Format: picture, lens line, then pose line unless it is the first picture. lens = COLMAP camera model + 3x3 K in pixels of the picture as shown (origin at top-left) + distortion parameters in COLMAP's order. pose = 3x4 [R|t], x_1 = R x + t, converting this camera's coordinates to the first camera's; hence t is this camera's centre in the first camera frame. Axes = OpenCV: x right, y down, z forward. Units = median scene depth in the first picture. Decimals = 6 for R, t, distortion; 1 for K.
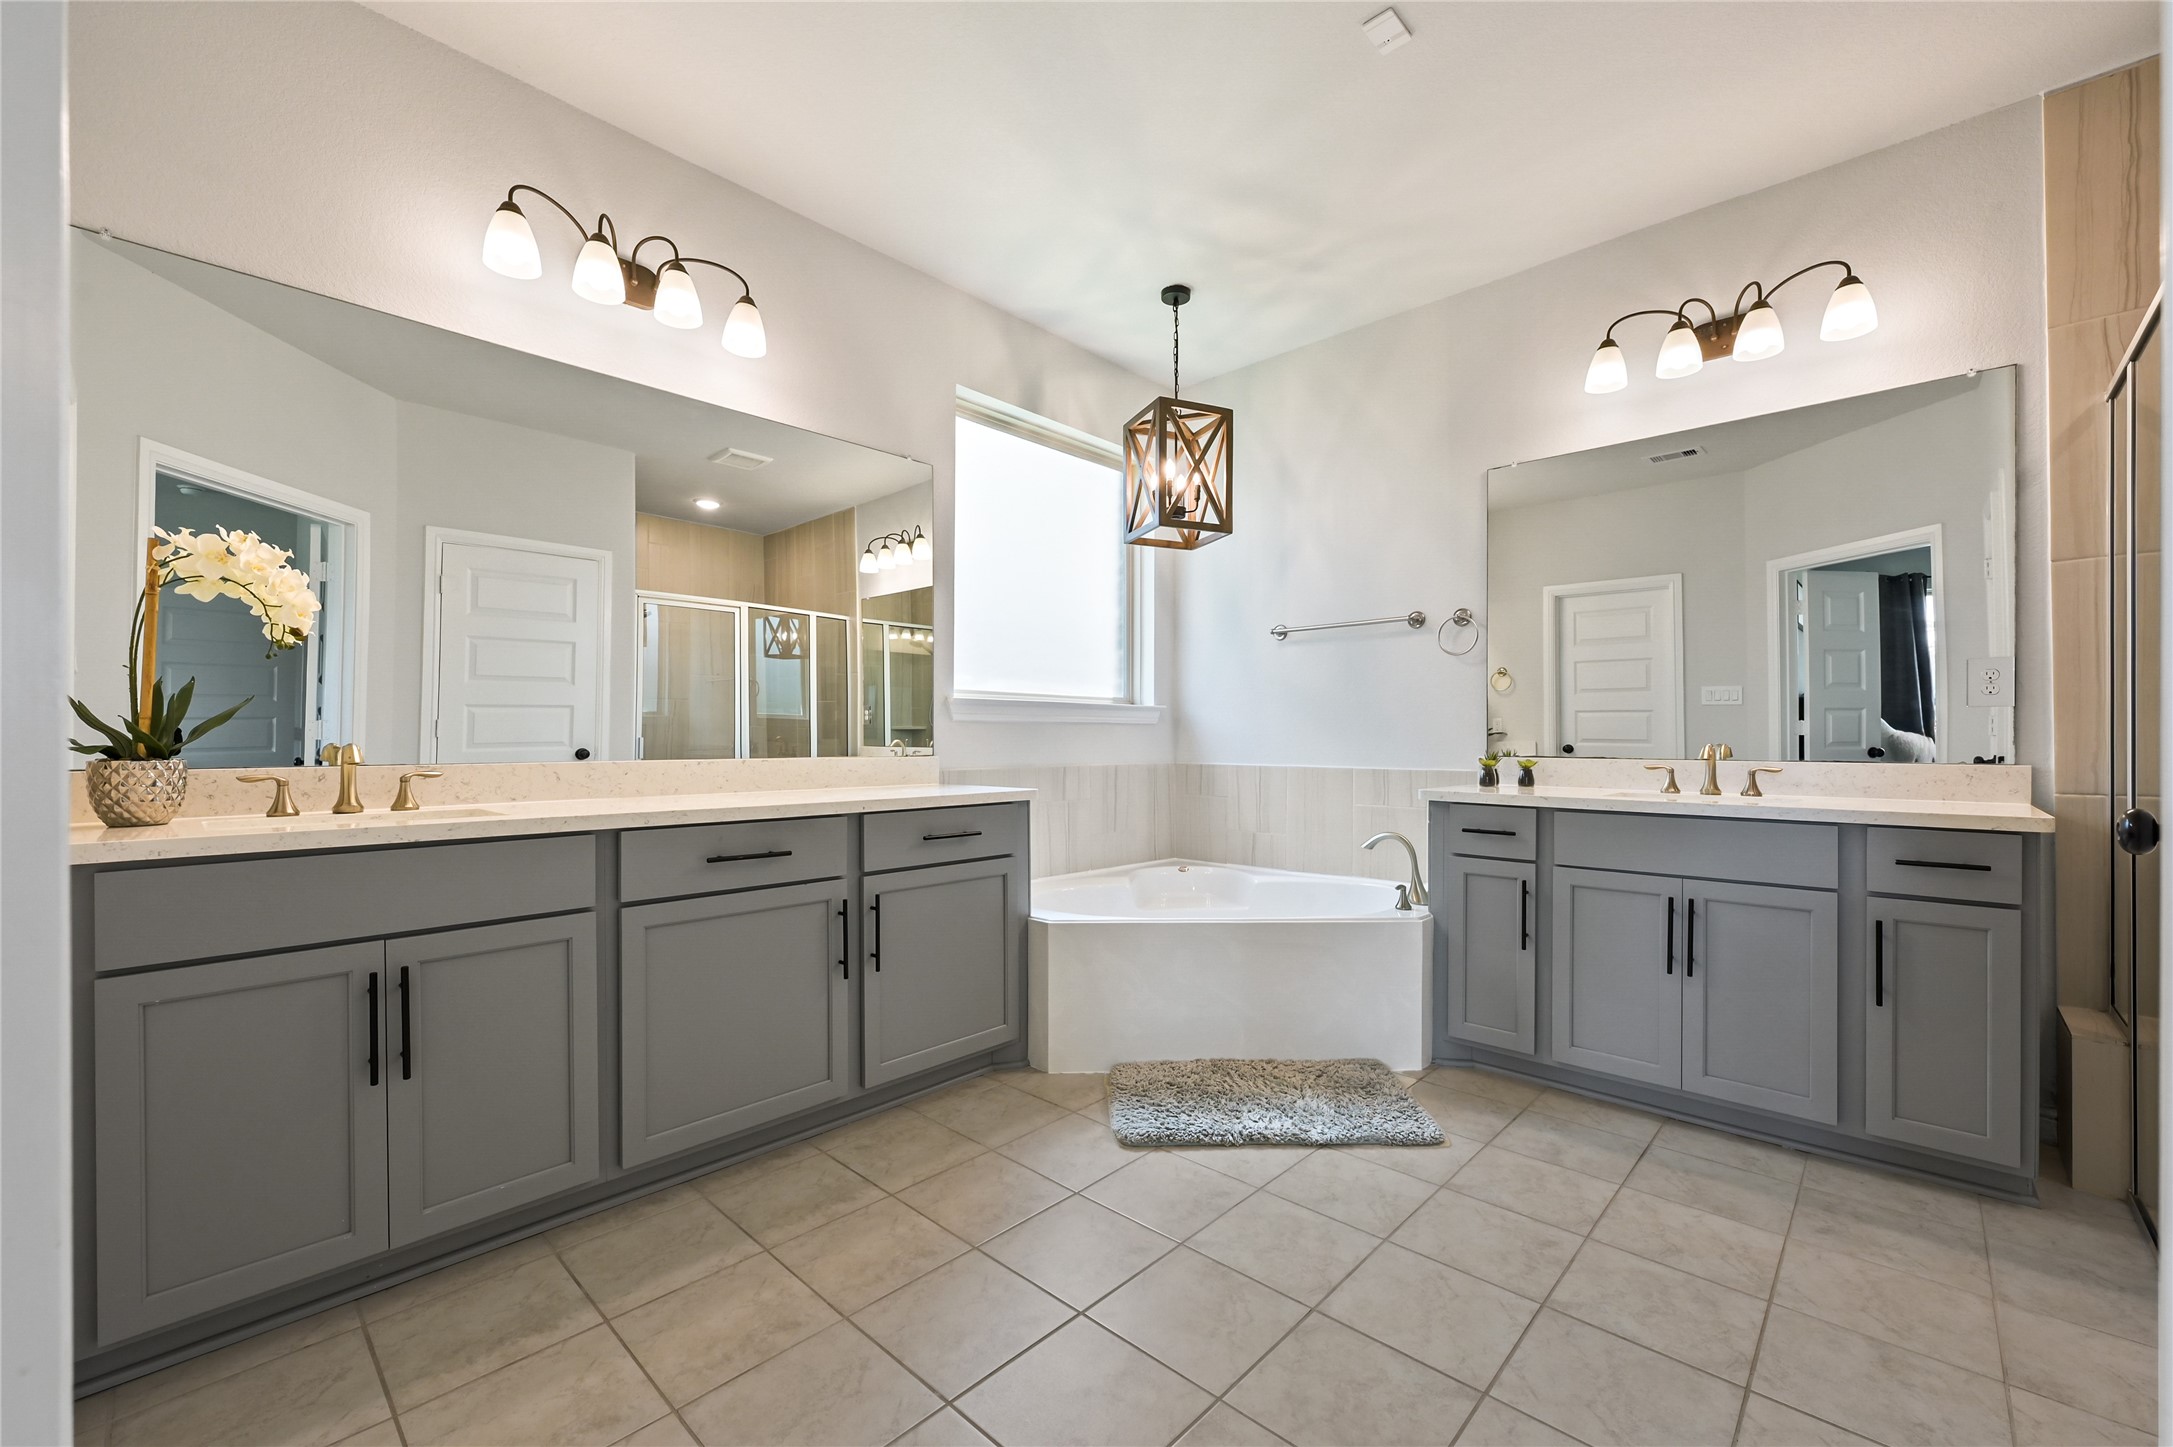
lens RADIAL K [[880.4, 0, 1084.2], [0, 880.4, 738.3], [0, 0, 1]] dist [0.001738, 0.000452]
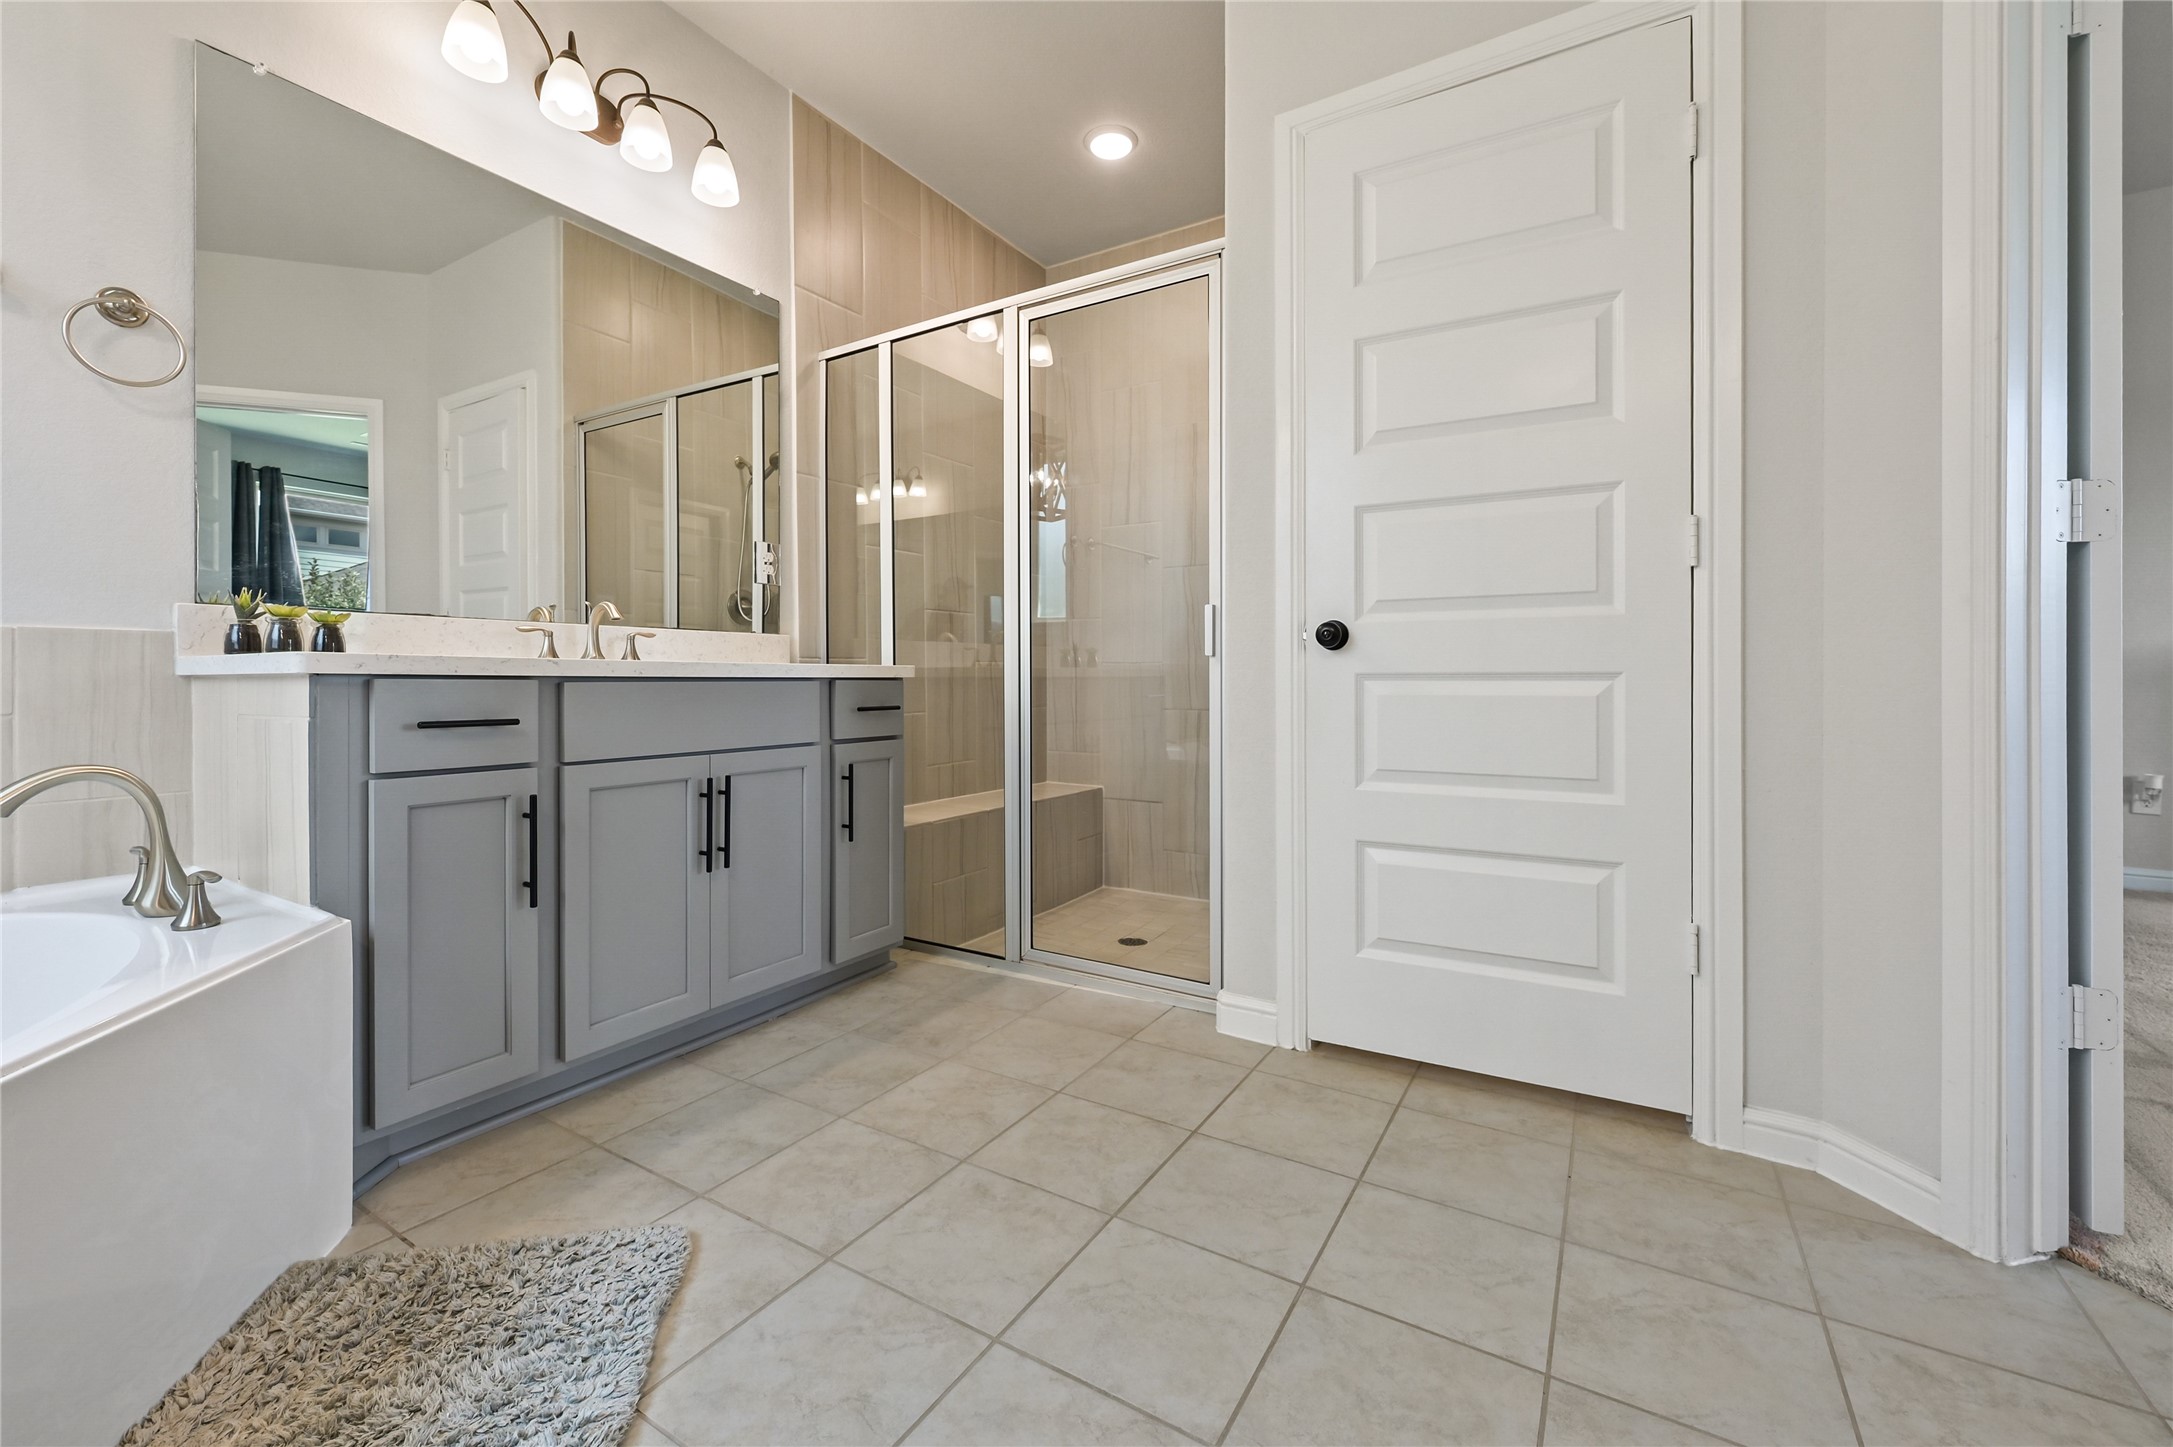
lens RADIAL K [[880.4, 0, 1097.1], [0, 880.4, 674.1], [0, 0, 1]] dist [0.001738, 0.000452]
pose [[-0.212996, 0.001032, 0.977053, -0.218076], [-0.003333, 0.999993, -0.001783, 0.086996], [-0.977047, -0.003636, -0.212991, 0.854294]]
